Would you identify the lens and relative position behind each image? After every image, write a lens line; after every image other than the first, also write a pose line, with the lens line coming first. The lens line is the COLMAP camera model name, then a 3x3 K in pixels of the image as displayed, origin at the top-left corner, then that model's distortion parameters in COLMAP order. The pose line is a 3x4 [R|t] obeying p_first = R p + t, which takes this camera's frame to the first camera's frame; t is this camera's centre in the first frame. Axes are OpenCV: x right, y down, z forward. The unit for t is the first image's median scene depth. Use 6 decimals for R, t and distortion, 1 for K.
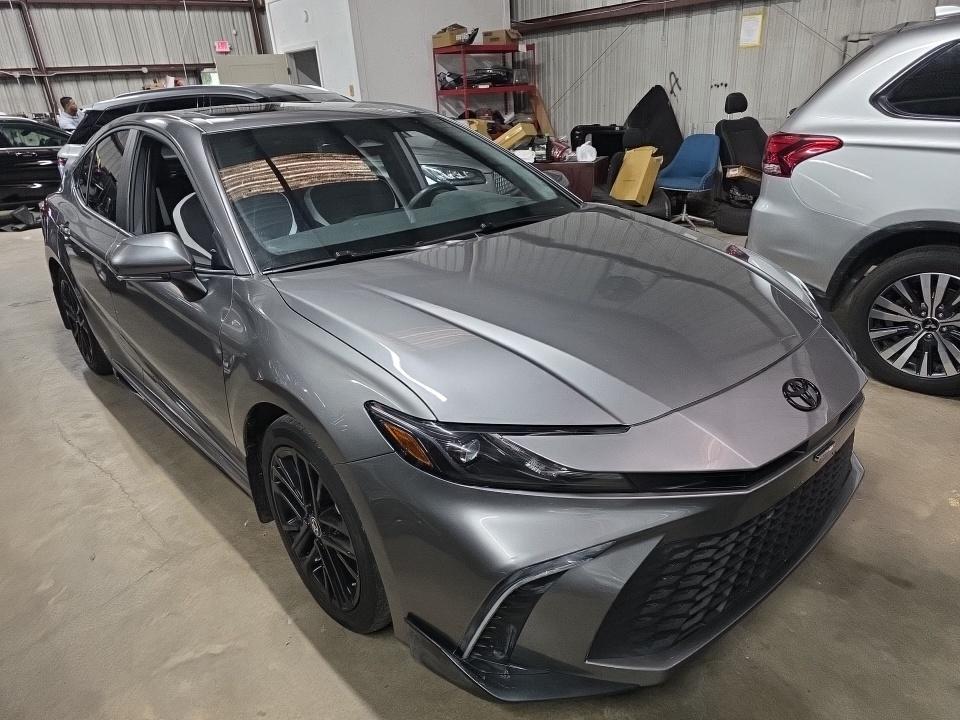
lens RADIAL K [[645.0, 0, 480.4], [0, 645.0, 339.7], [0, 0, 1]] dist [0.066600, -0.064147]
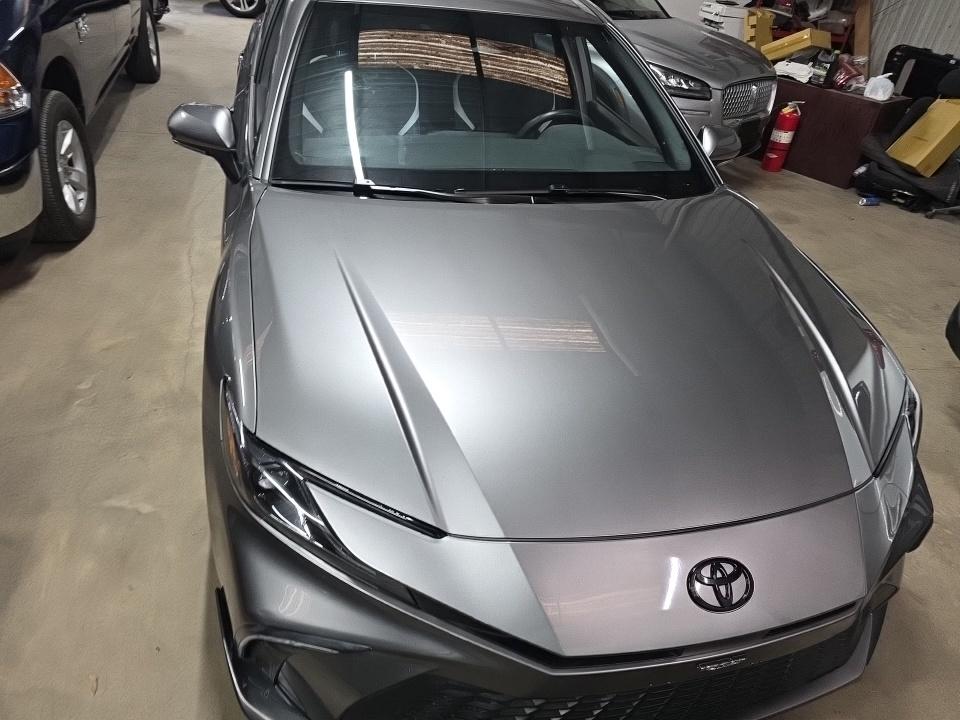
lens RADIAL K [[645.0, 0, 480.4], [0, 645.0, 339.7], [0, 0, 1]] dist [0.066600, -0.064147]
pose [[0.881437, 0.365249, -0.299436, 0.088677], [-0.297253, 0.921689, 0.249259, -0.064383], [0.367029, -0.130698, 0.920982, 0.062677]]
